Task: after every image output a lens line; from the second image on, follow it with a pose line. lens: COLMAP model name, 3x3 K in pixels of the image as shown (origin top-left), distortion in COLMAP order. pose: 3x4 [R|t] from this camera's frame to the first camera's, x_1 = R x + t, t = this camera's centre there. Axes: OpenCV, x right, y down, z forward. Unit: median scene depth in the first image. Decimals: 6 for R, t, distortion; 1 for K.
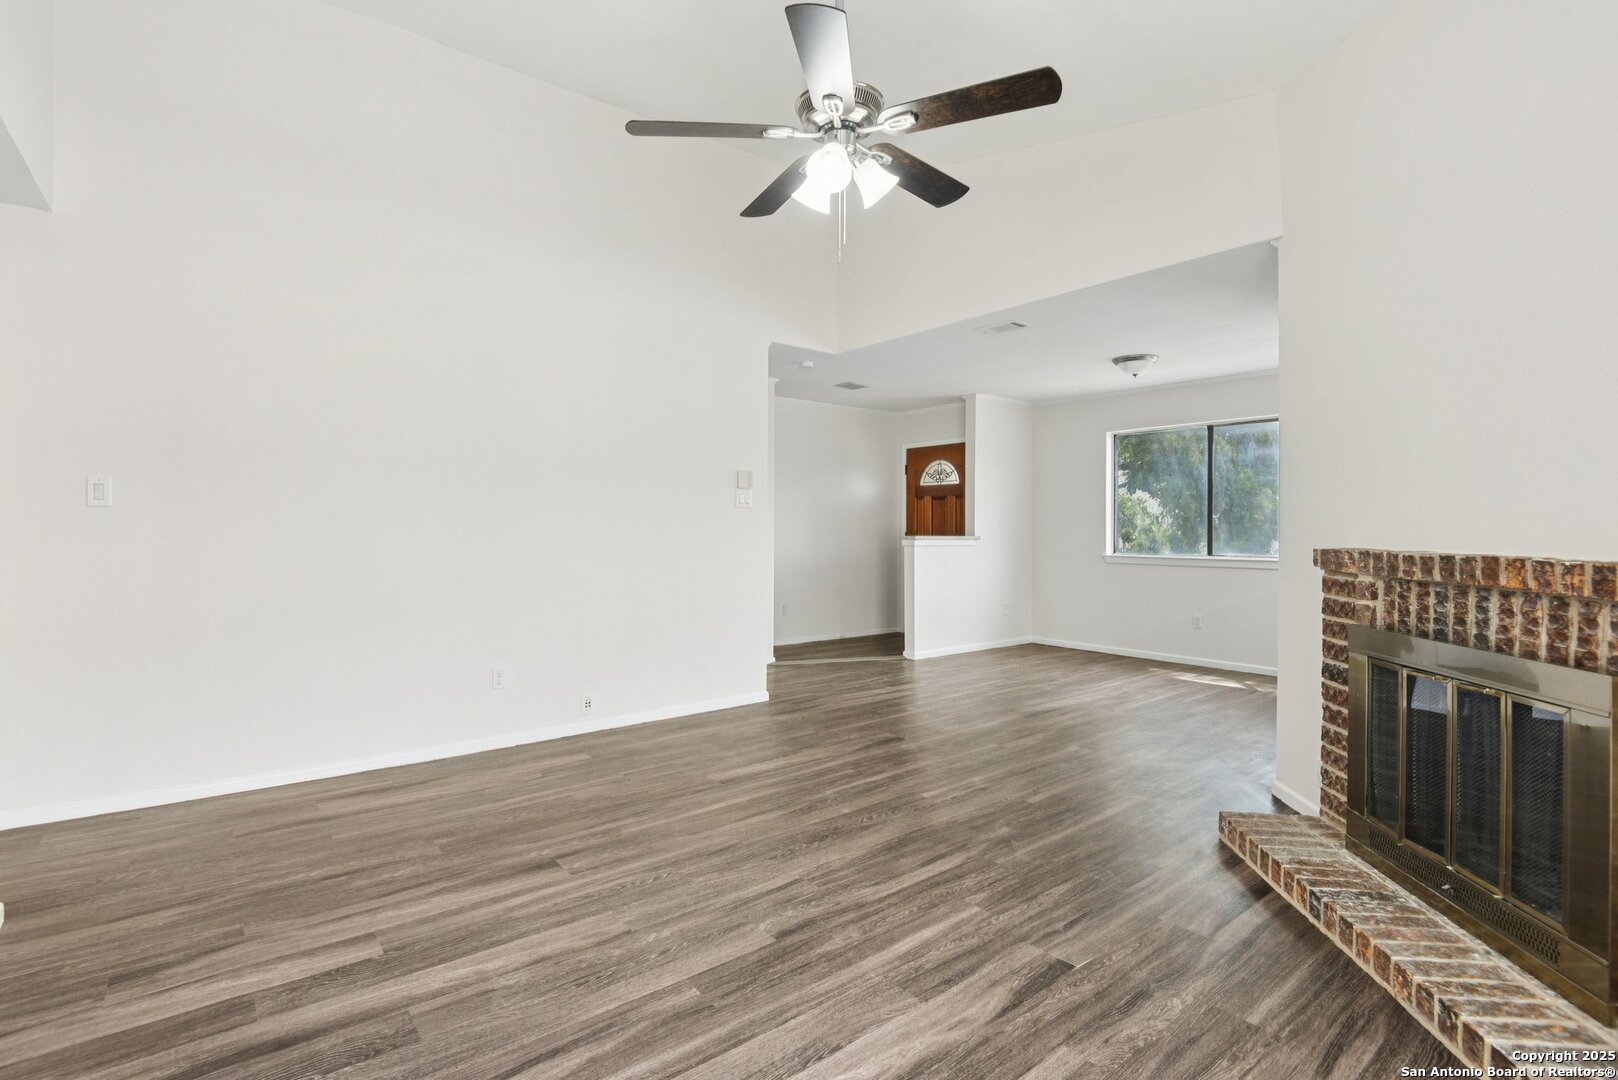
lens RADIAL K [[771.2, 0, 789.4], [0, 771.2, 529.5], [0, 0, 1]] dist [0.000522, -0.010259]
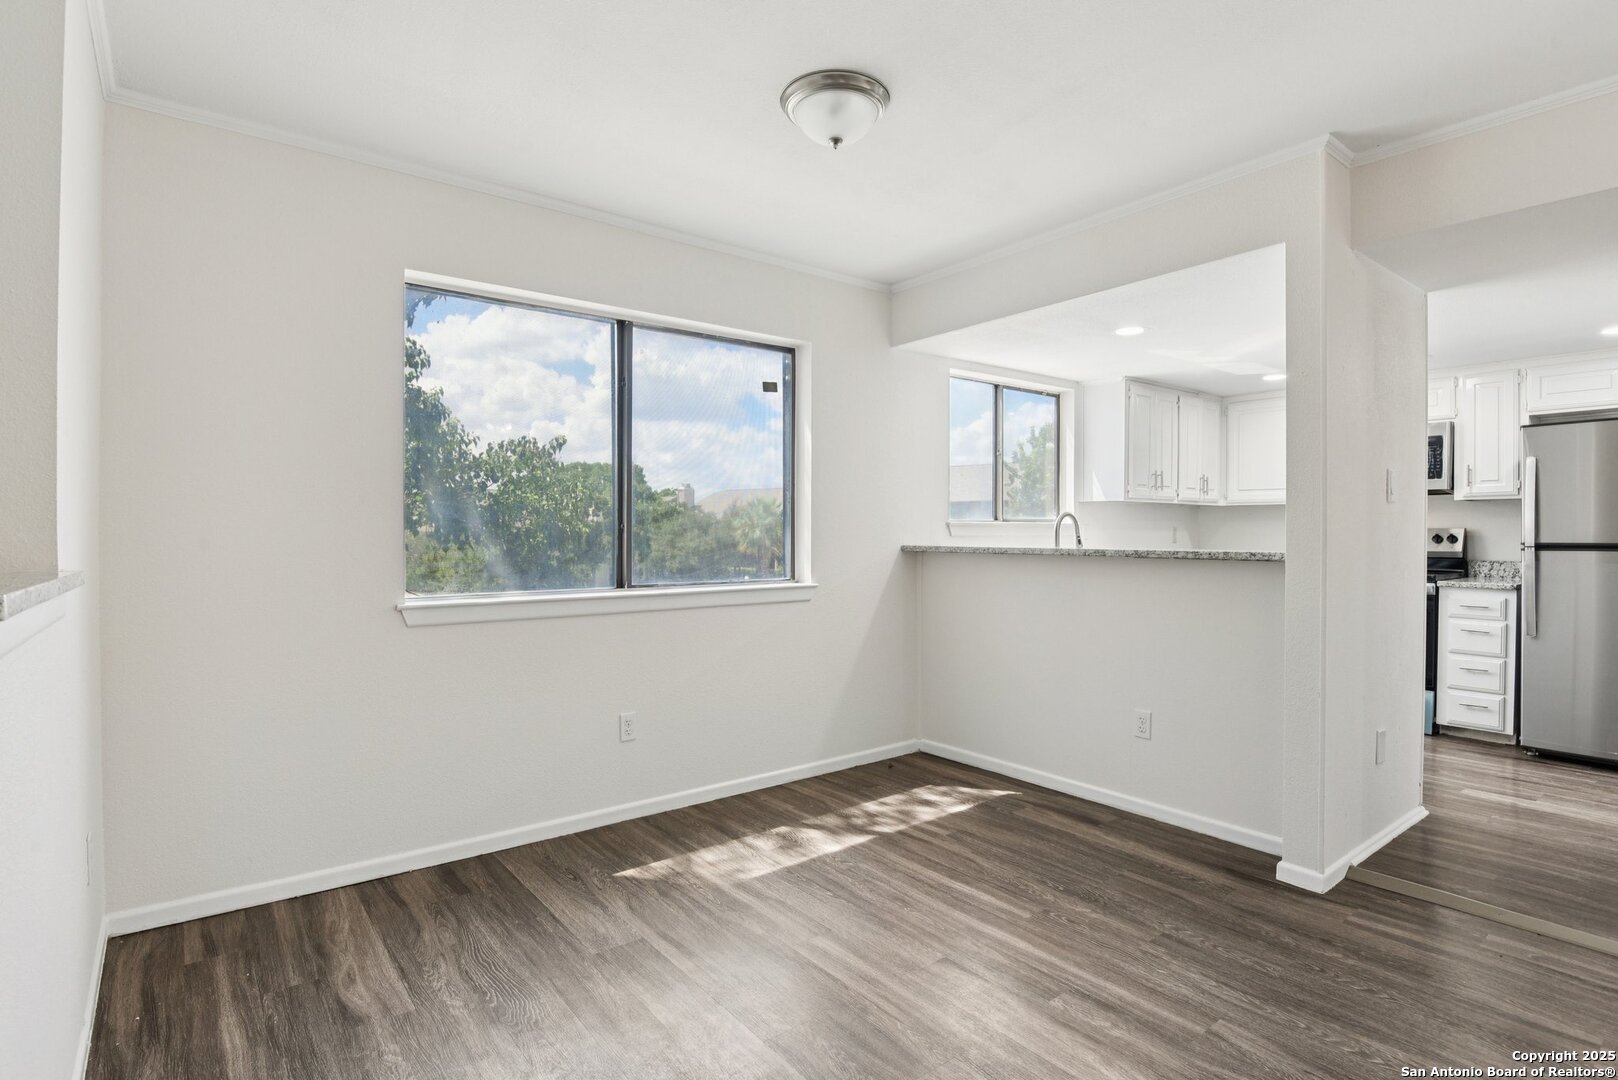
lens RADIAL K [[809.4, 0, 805.8], [0, 809.4, 535.0], [0, 0, 1]] dist [0.003111, -0.021431]
pose [[-0.004766, -0.004322, 0.999979, 0.133000], [0.000118, 0.999991, 0.004323, -0.005389], [-0.999989, 0.000139, -0.004766, 2.582120]]
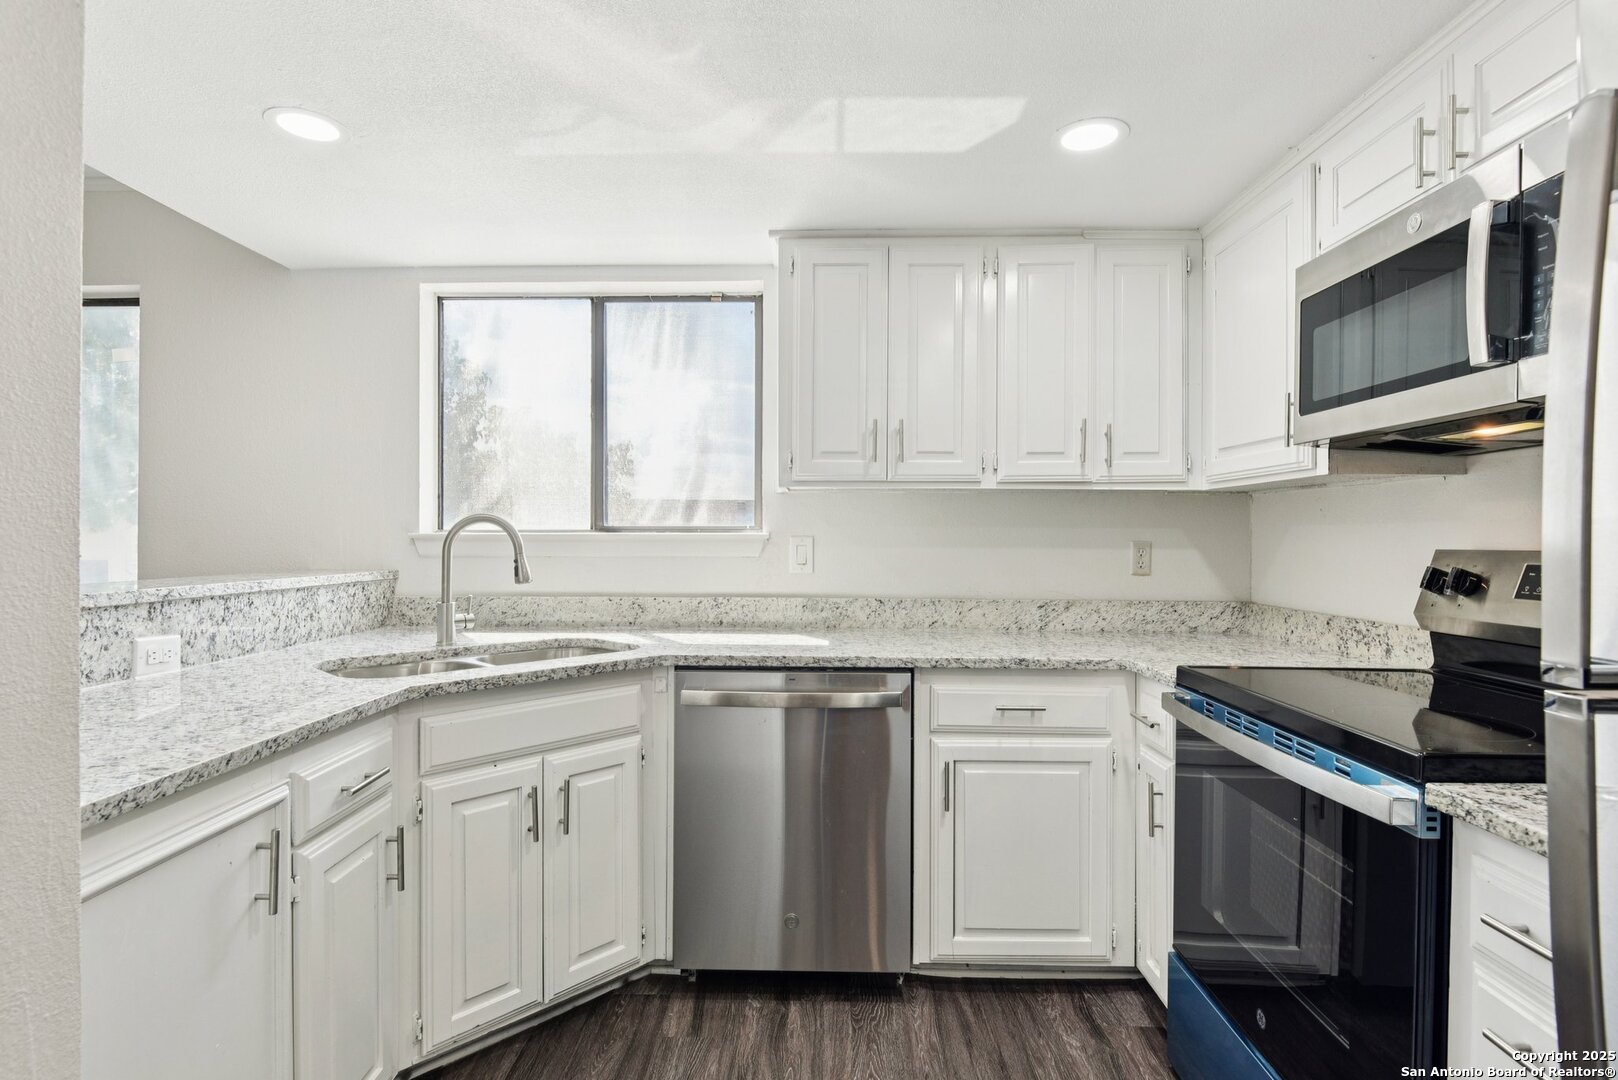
lens RADIAL K [[809.4, 0, 805.8], [0, 809.4, 535.0], [0, 0, 1]] dist [0.003111, -0.021431]
pose [[0.629131, 0.004125, 0.777289, 1.457048], [-0.000947, 0.999989, -0.004541, -0.021583], [-0.777299, 0.002121, 0.629128, 1.085983]]
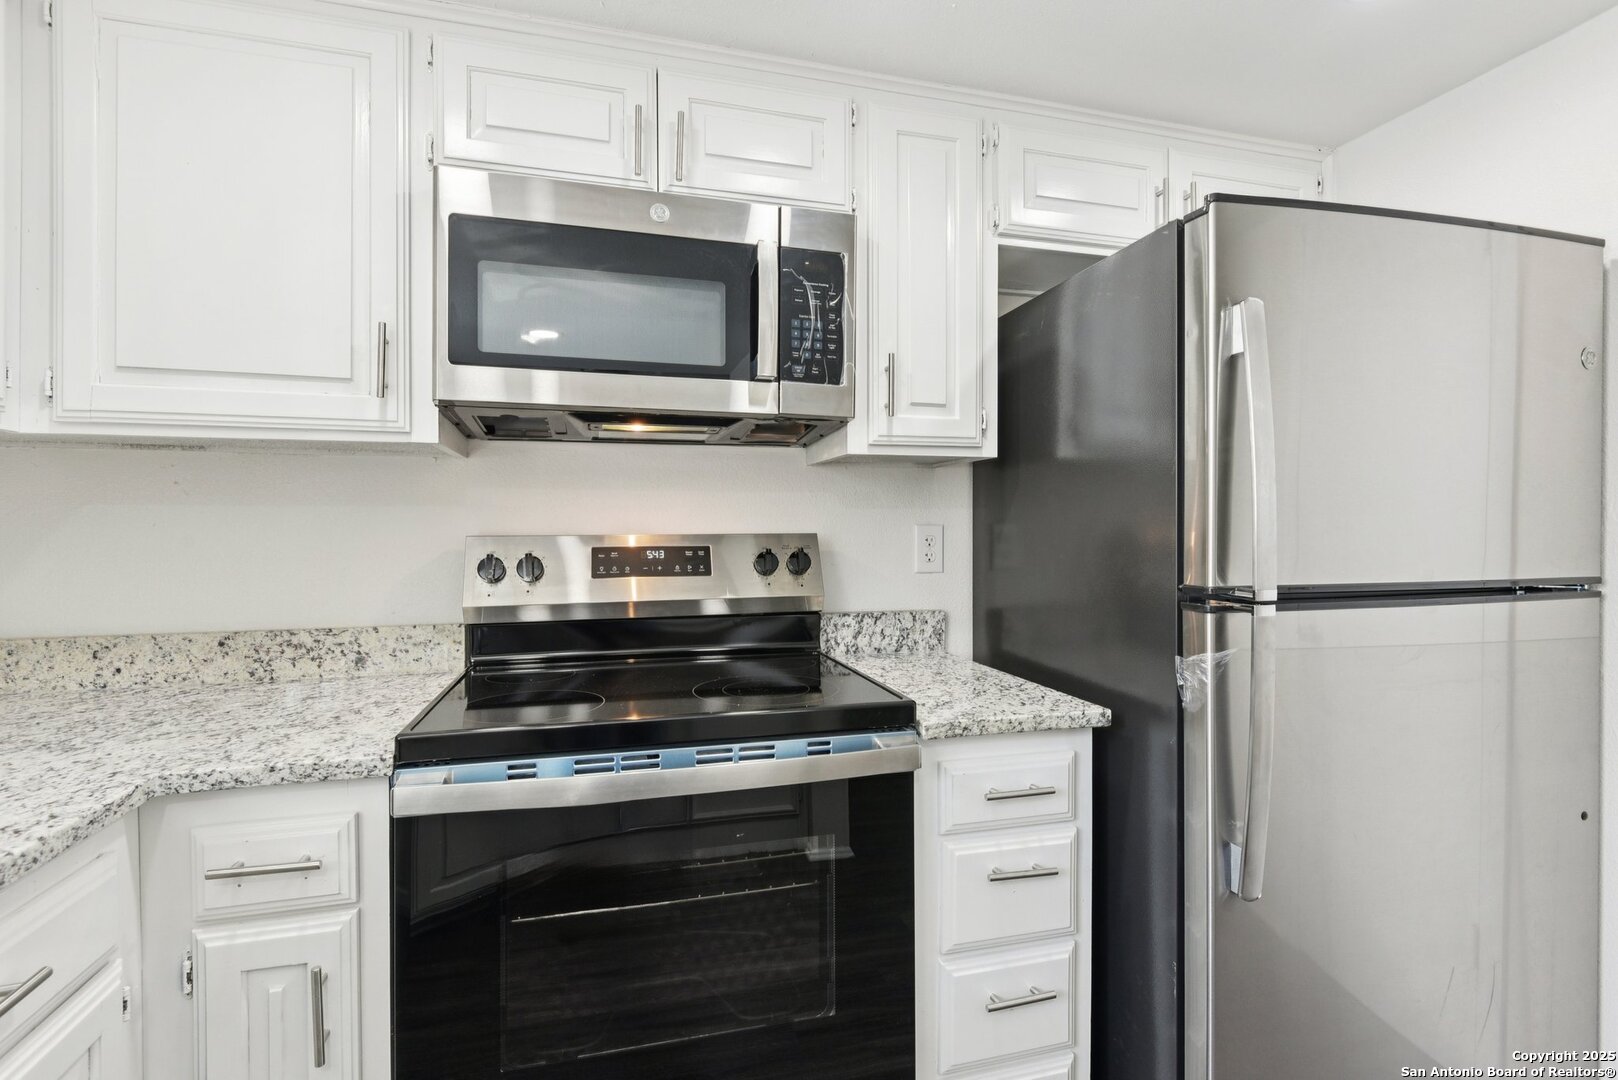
lens RADIAL K [[756.2, 0, 804.9], [0, 756.2, 529.6], [0, 0, 1]] dist [0.004079, -0.007462]
pose [[-0.923098, -0.002697, 0.384554, 1.881689], [0.000780, 0.999960, 0.008886, -0.023703], [-0.384563, 0.008502, -0.923060, 1.592649]]
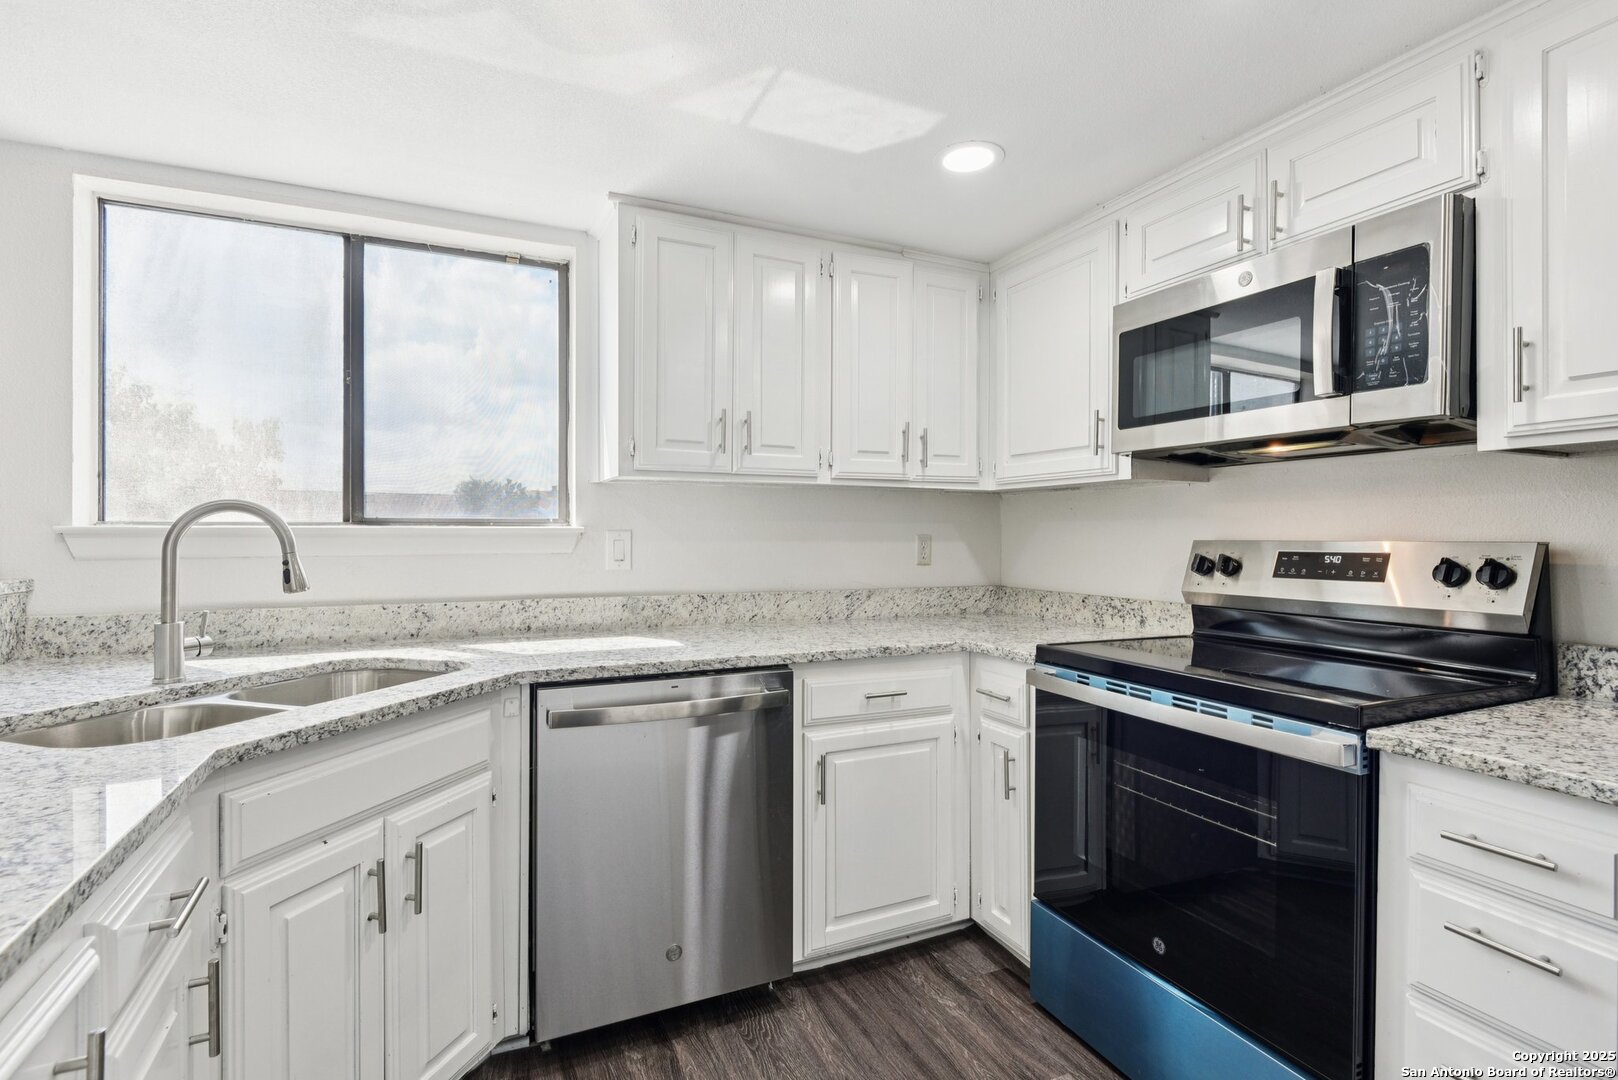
lens RADIAL K [[756.2, 0, 804.9], [0, 756.2, 529.6], [0, 0, 1]] dist [0.004079, -0.007462]
pose [[0.222883, 0.004308, 0.974836, 1.429786], [0.000536, 0.999990, -0.004542, -0.021165], [-0.974845, 0.001535, 0.222879, 1.349697]]
